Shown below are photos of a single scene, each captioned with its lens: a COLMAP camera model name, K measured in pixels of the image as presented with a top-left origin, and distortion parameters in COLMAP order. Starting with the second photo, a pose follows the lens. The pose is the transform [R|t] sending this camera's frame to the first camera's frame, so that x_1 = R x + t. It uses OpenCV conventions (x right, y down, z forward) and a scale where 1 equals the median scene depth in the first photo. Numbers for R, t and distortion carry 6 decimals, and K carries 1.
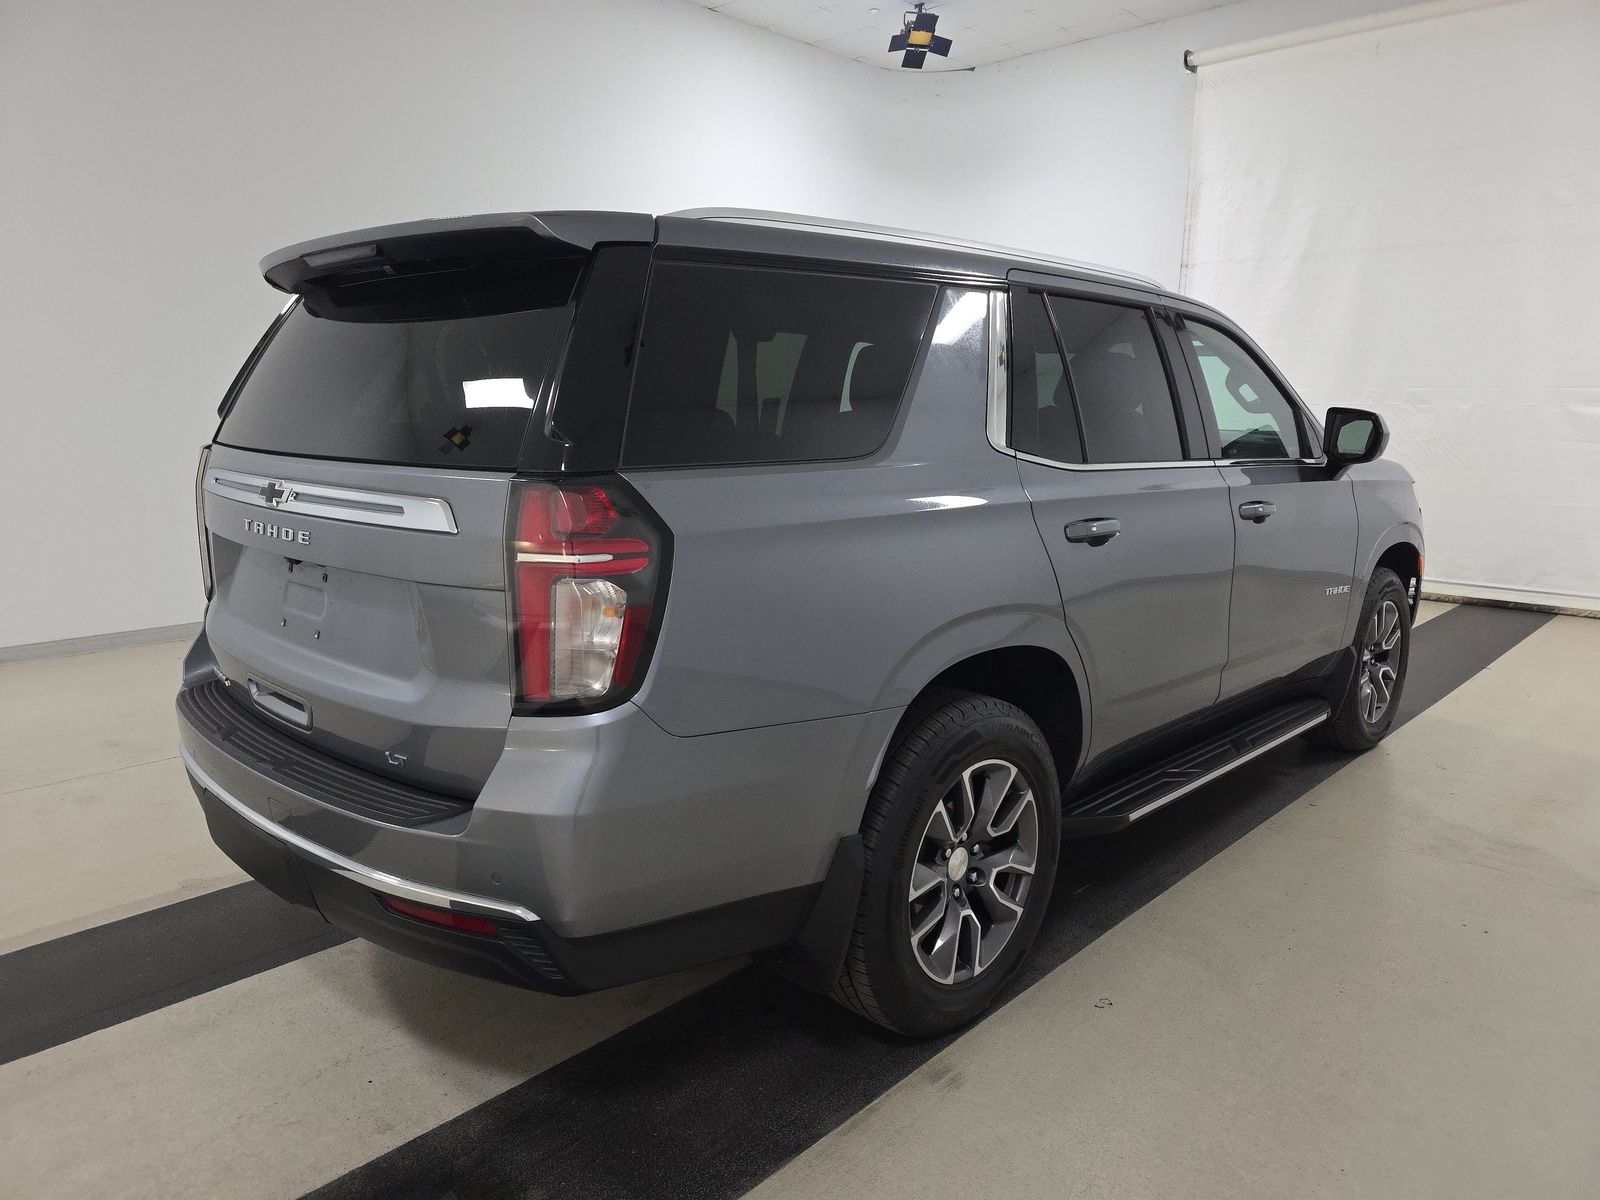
lens RADIAL K [[1073.9, 0, 800.0], [0, 1073.9, 600.0], [0, 0, 1]] dist [-0.004269, -0.002536]
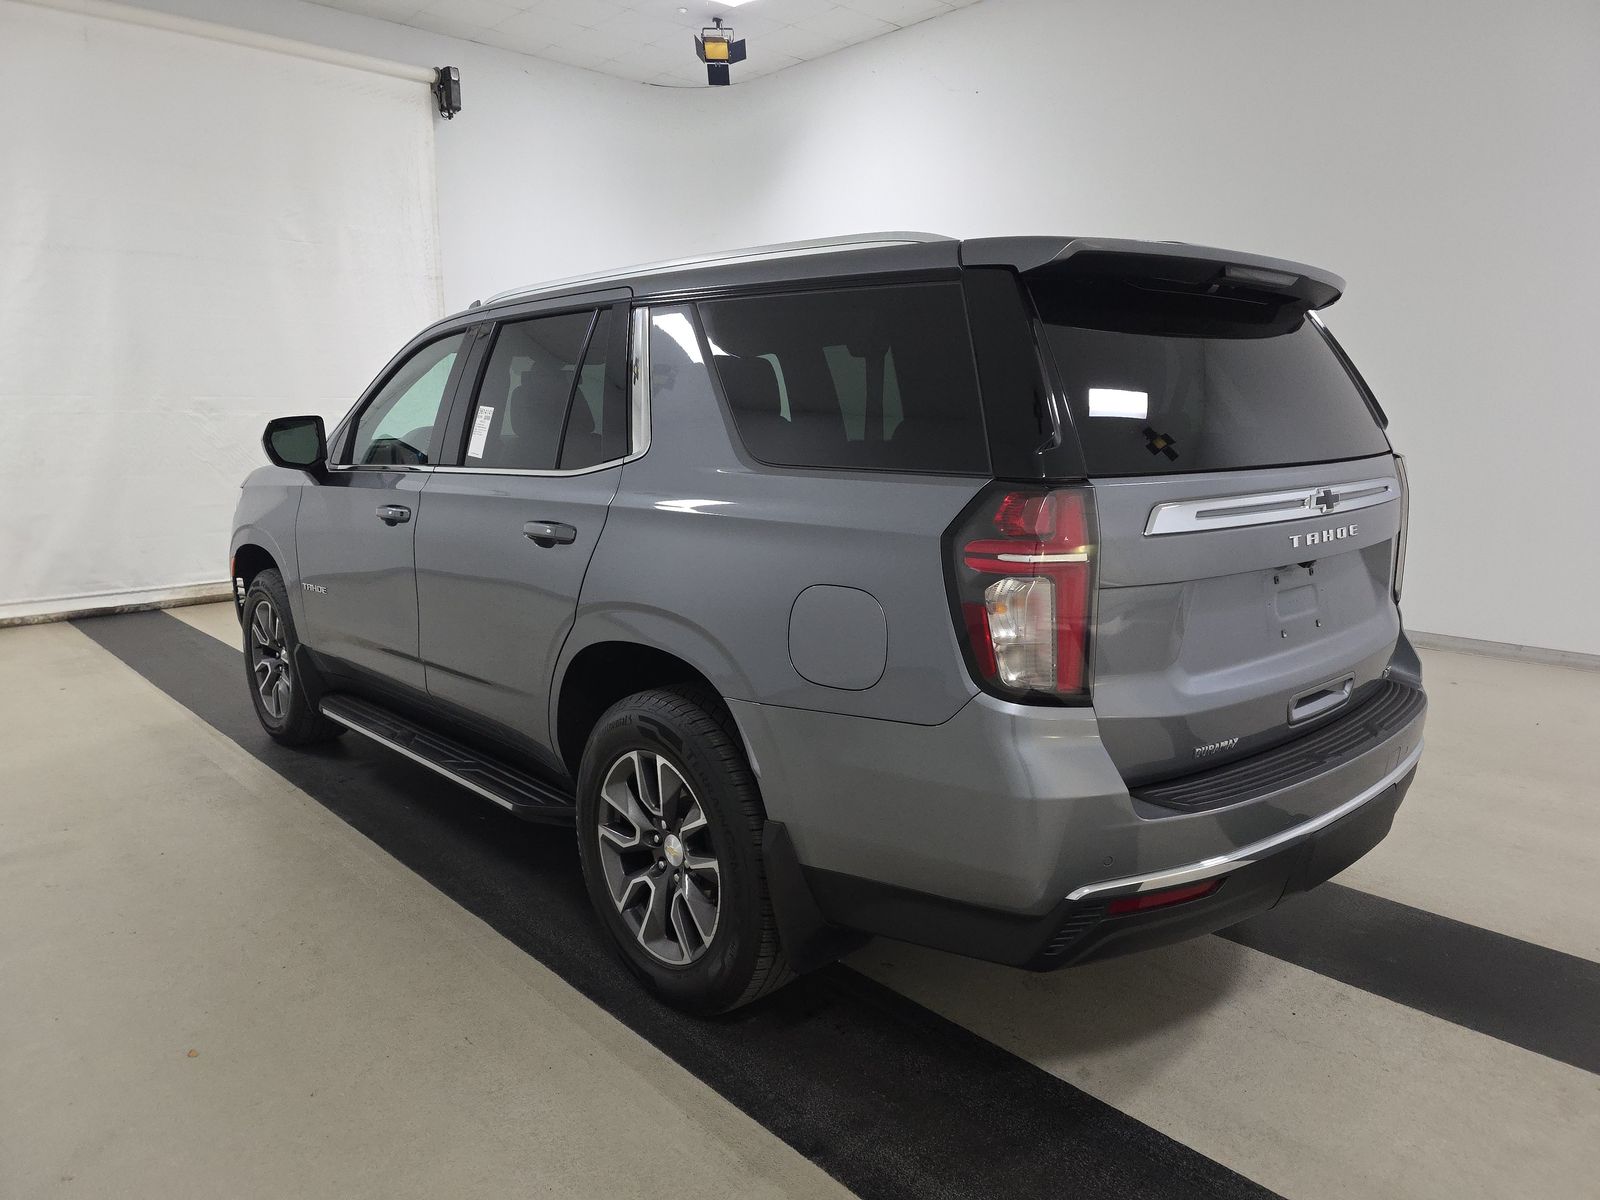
lens RADIAL K [[1073.9, 0, 800.0], [0, 1073.9, 600.0], [0, 0, 1]] dist [-0.004269, -0.002536]
pose [[0.072077, -0.176381, 0.981679, -0.989399], [0.183642, 0.969759, 0.160756, -0.167370], [-0.980347, 0.168691, 0.102289, 0.890247]]
